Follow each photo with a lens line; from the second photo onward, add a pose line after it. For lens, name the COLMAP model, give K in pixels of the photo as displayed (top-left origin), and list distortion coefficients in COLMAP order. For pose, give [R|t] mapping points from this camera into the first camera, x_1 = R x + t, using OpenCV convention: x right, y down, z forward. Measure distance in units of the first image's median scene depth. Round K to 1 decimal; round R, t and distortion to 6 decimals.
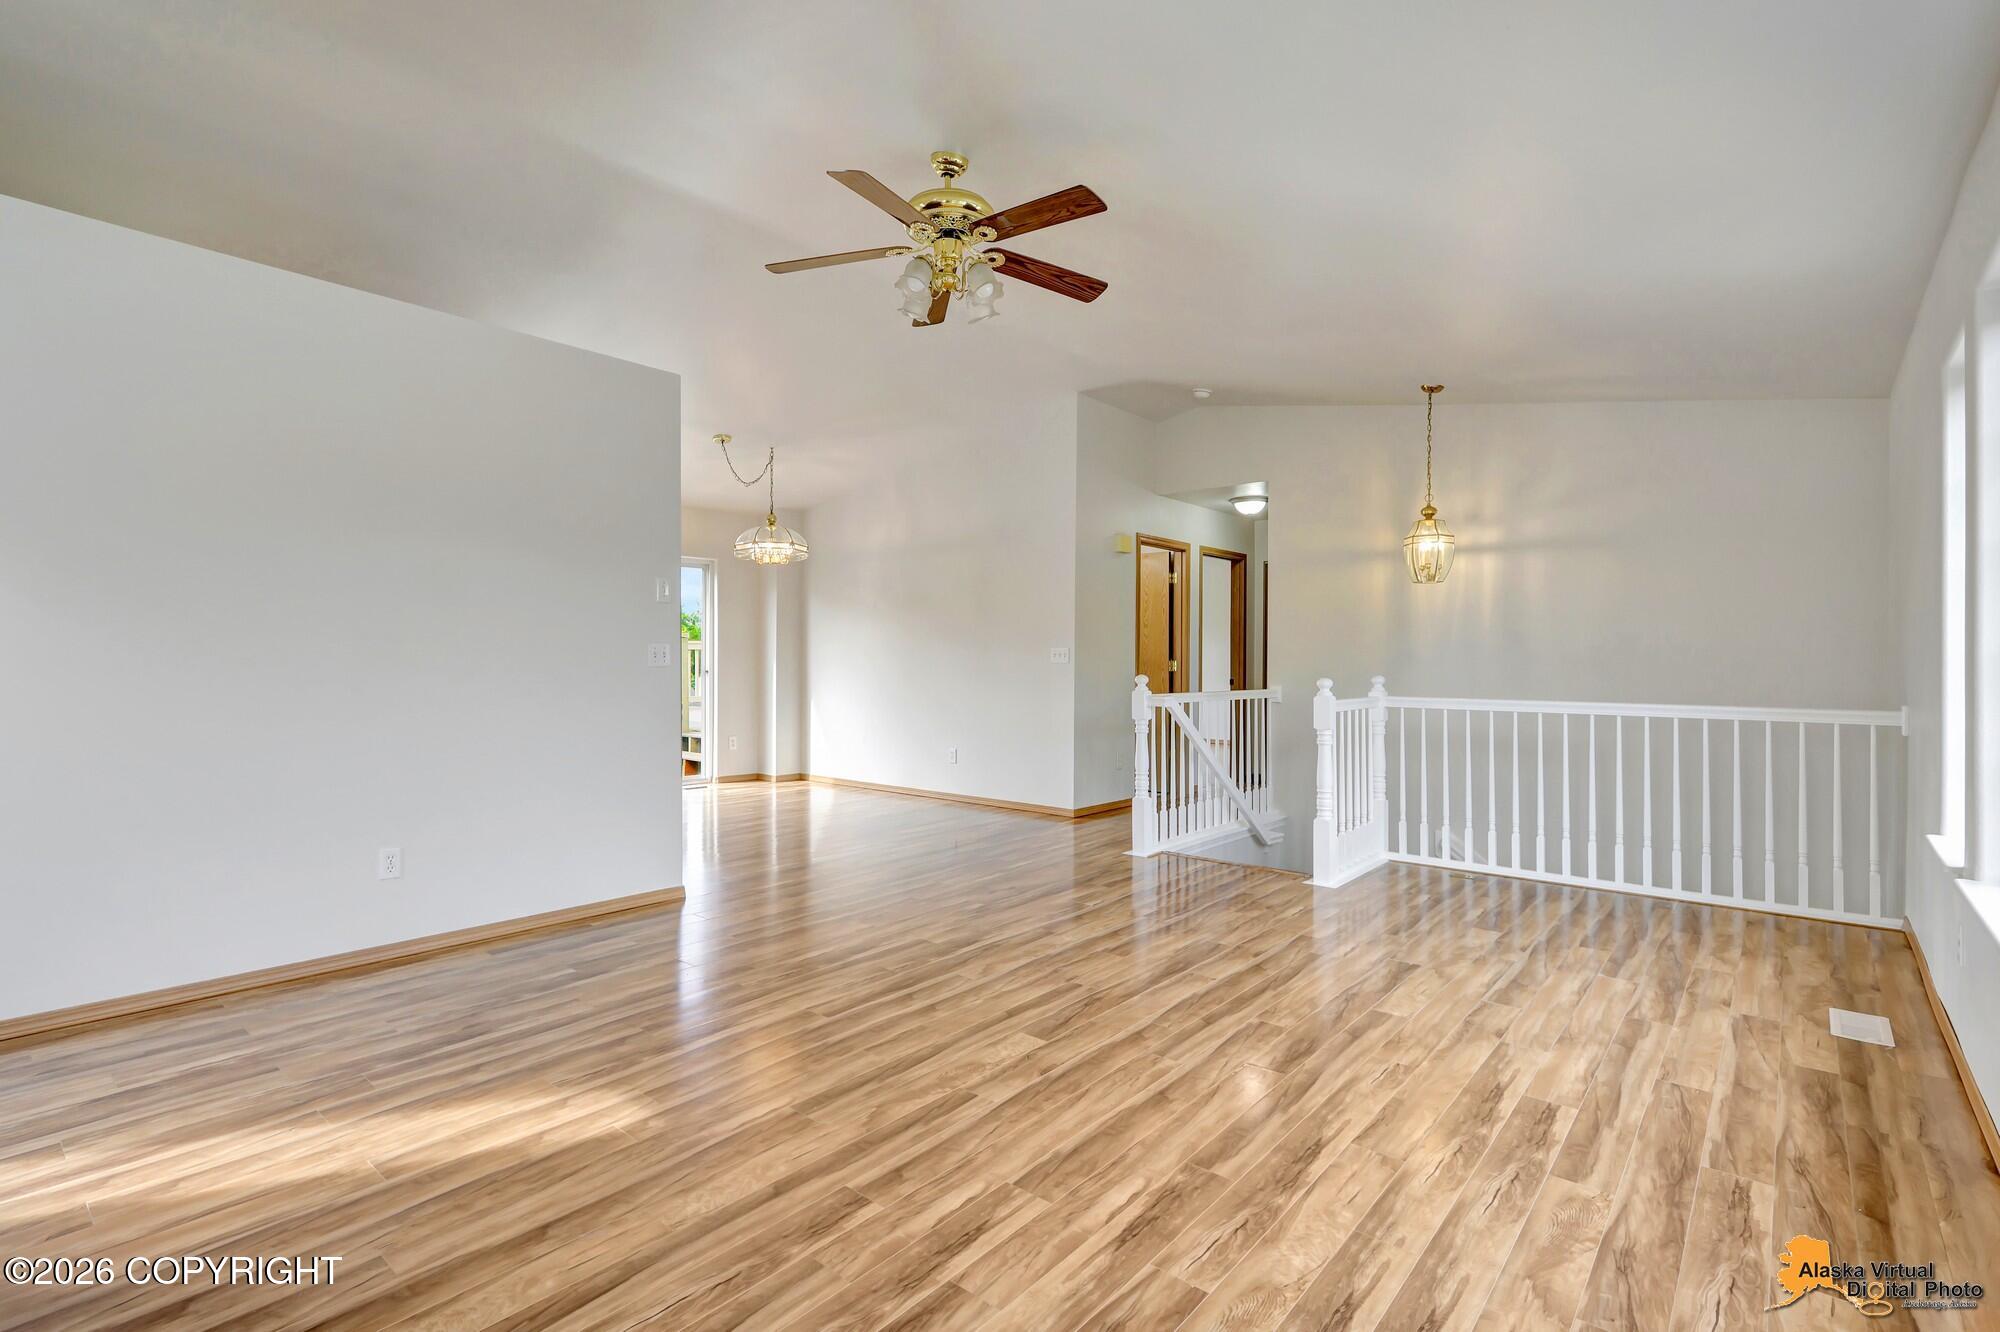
lens RADIAL K [[926.4, 0, 971.9], [0, 926.4, 660.8], [0, 0, 1]] dist [0.013467, 0.000051]
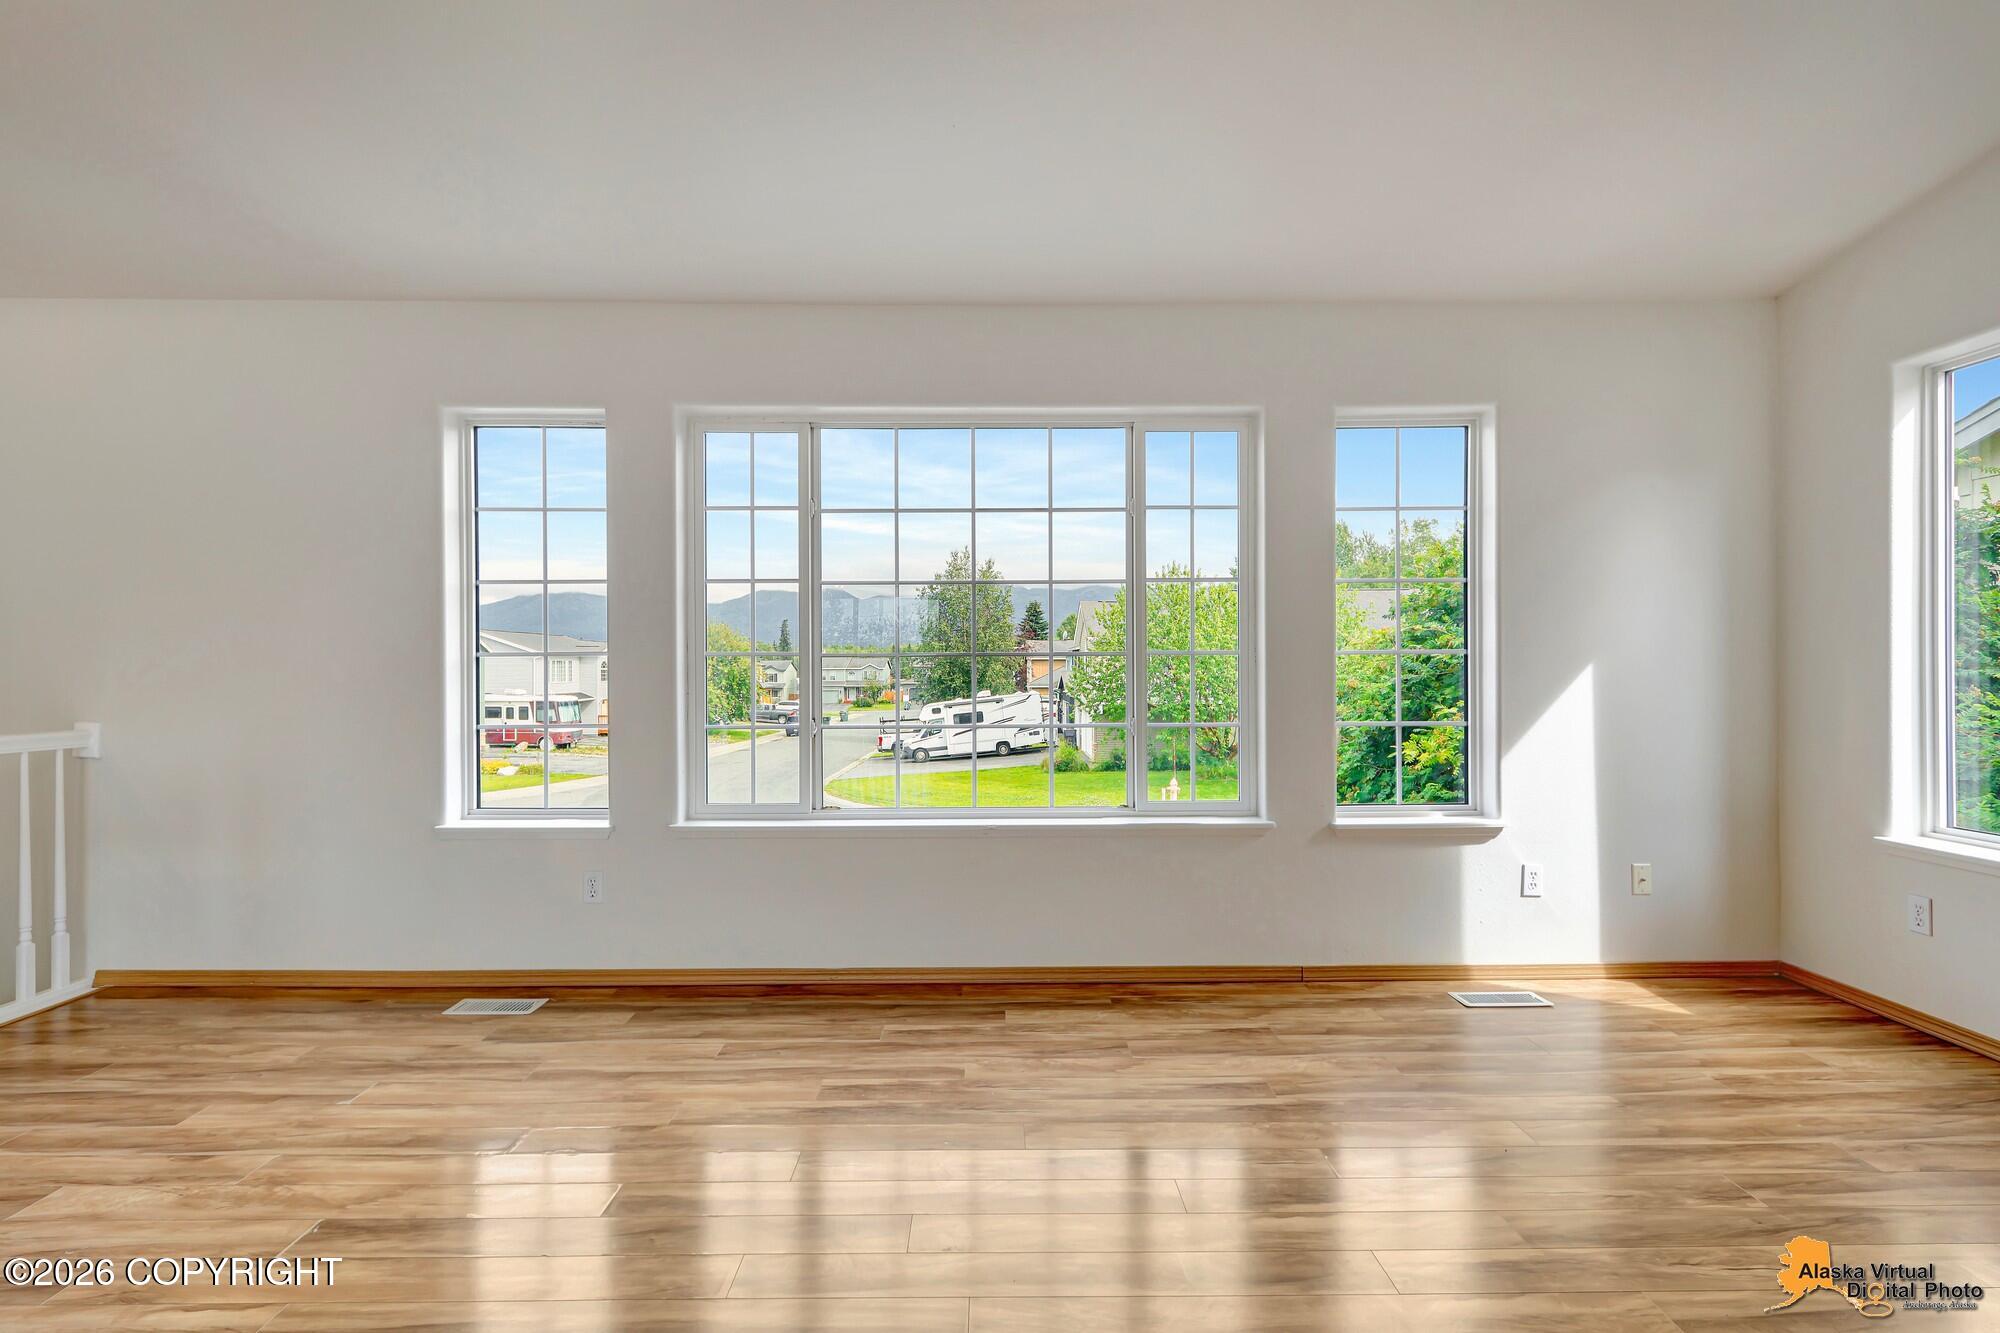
lens RADIAL K [[911.3, 0, 1002.4], [0, 911.3, 664.5], [0, 0, 1]] dist [0.008683, -0.000643]
pose [[-0.671215, 0.003144, 0.741256, -0.285441], [0.002051, 0.999995, -0.002384, -0.004420], [-0.741260, -0.000080, -0.671219, 1.541059]]
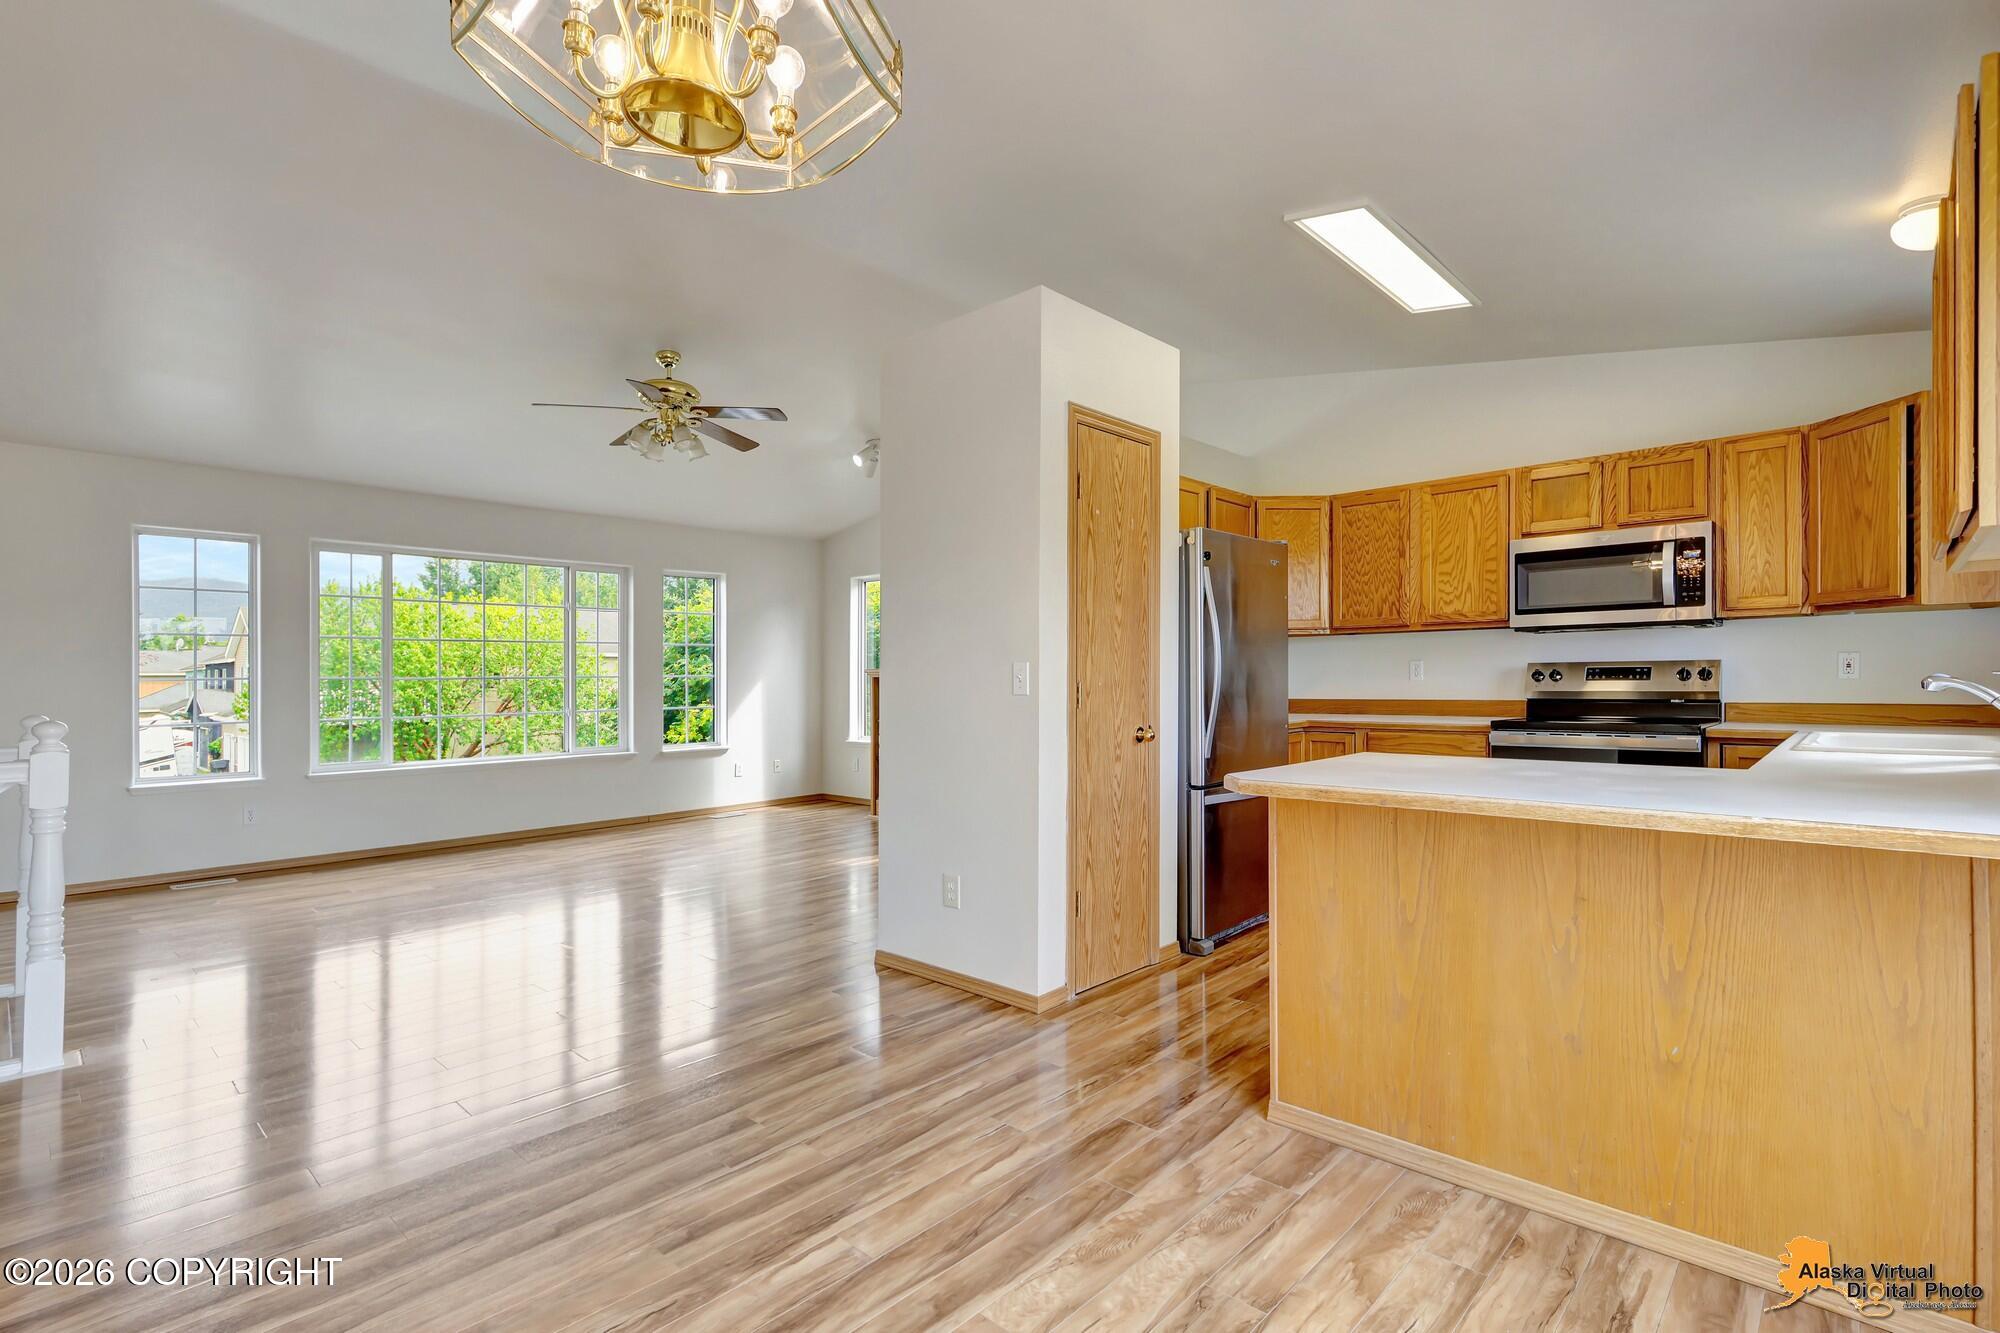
lens RADIAL K [[924.6, 0, 999.4], [0, 924.6, 673.9], [0, 0, 1]] dist [0.010871, -0.000315]
pose [[-0.999871, 0.005283, 0.015198, -0.809472], [0.005194, 0.999969, -0.005834, -0.009087], [-0.015228, -0.005754, -0.999867, 3.418884]]
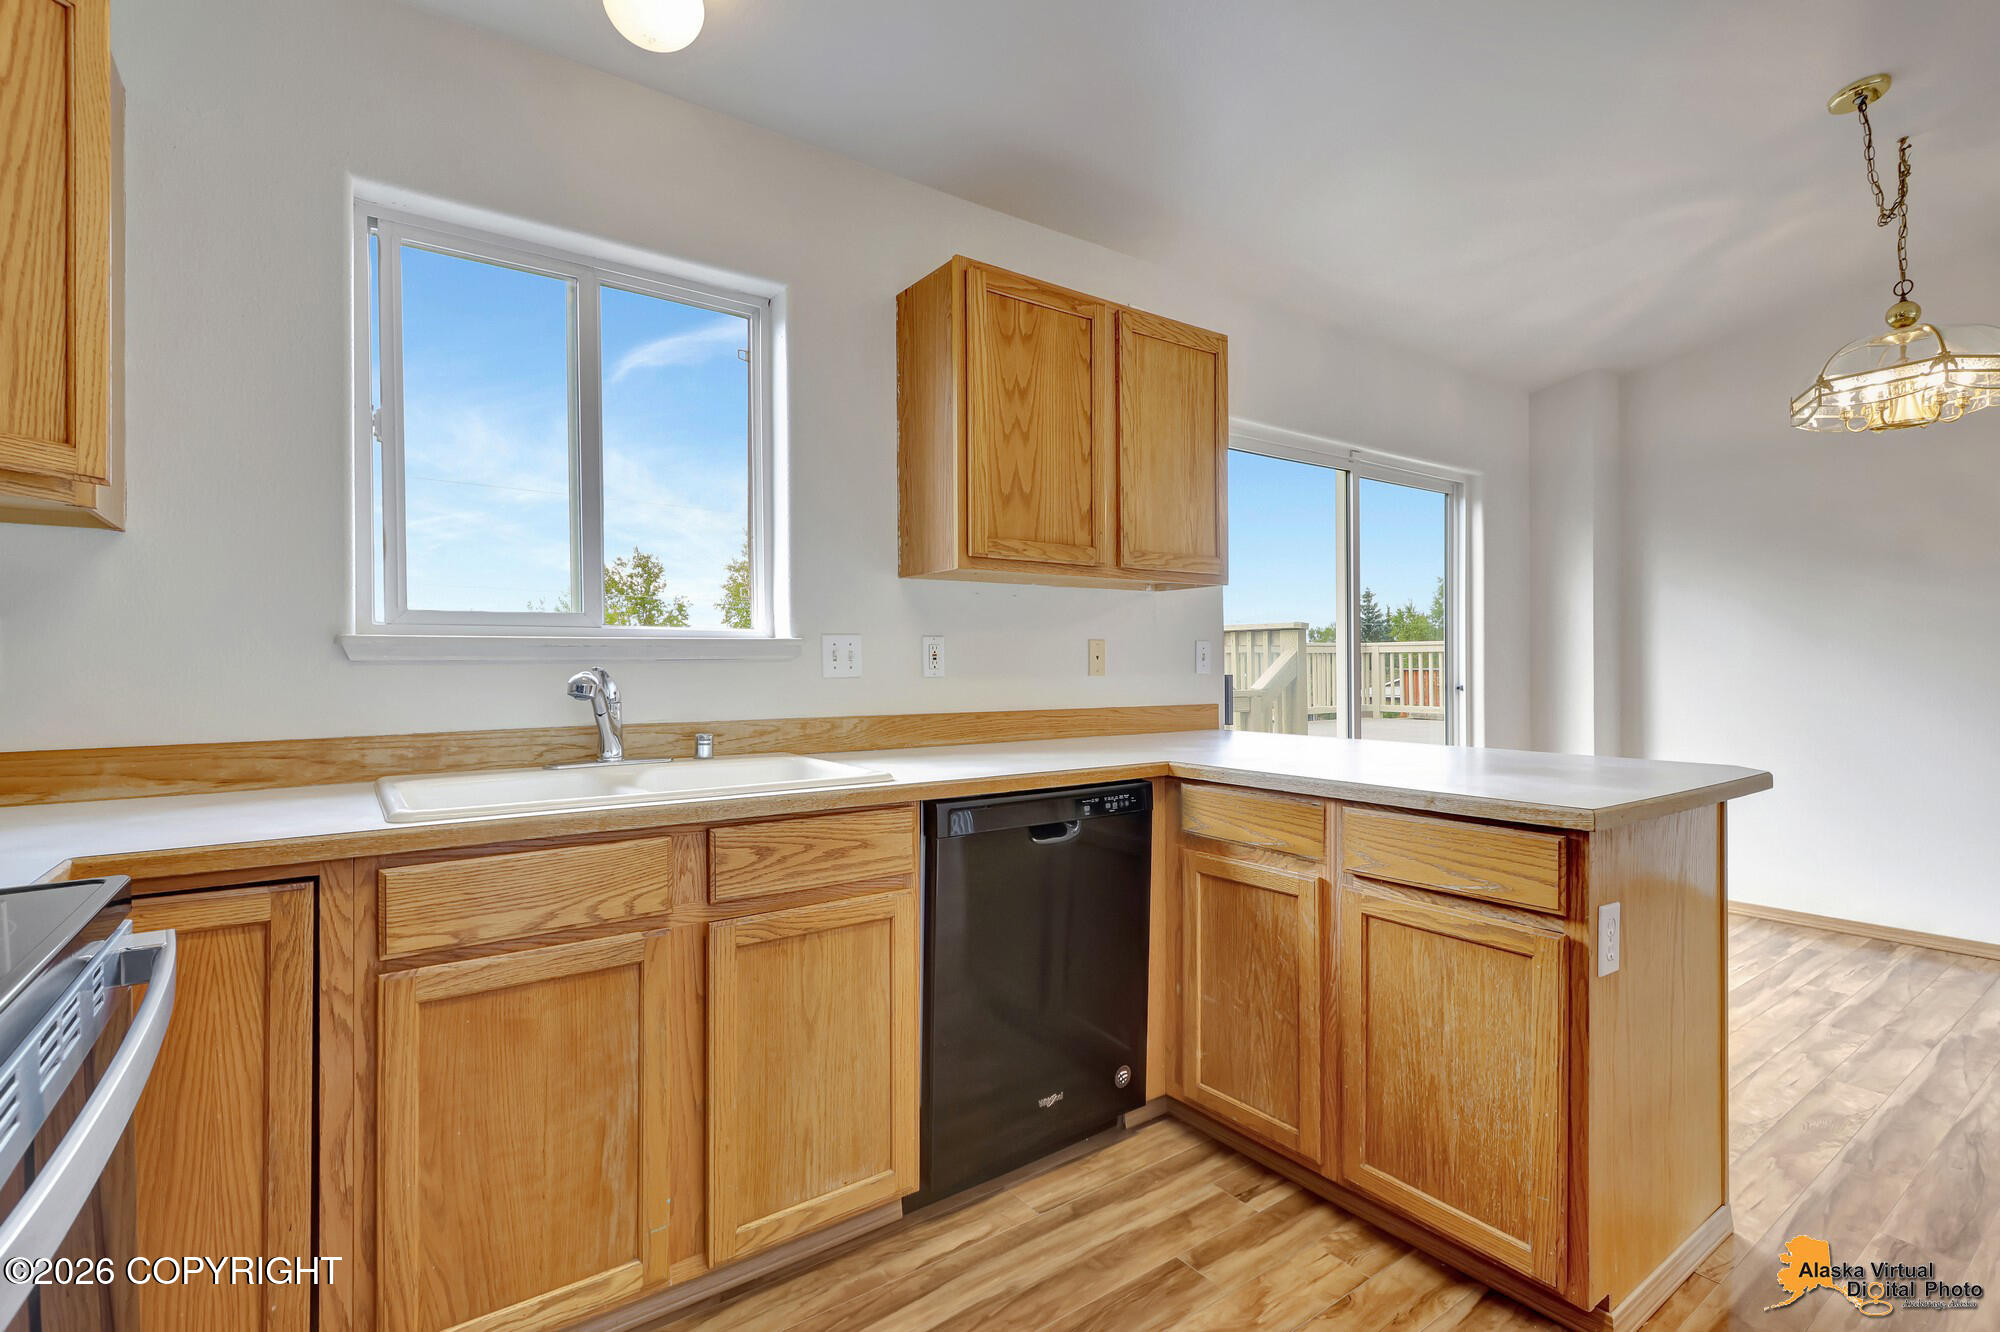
lens RADIAL K [[911.3, 0, 1002.4], [0, 911.3, 664.0], [0, 0, 1]] dist [0.008683, -0.000643]
pose [[0.975569, -0.011394, -0.219398, -1.503489], [0.011371, 0.999934, -0.001369, -0.015197], [0.219399, -0.001160, 0.975634, 1.520014]]
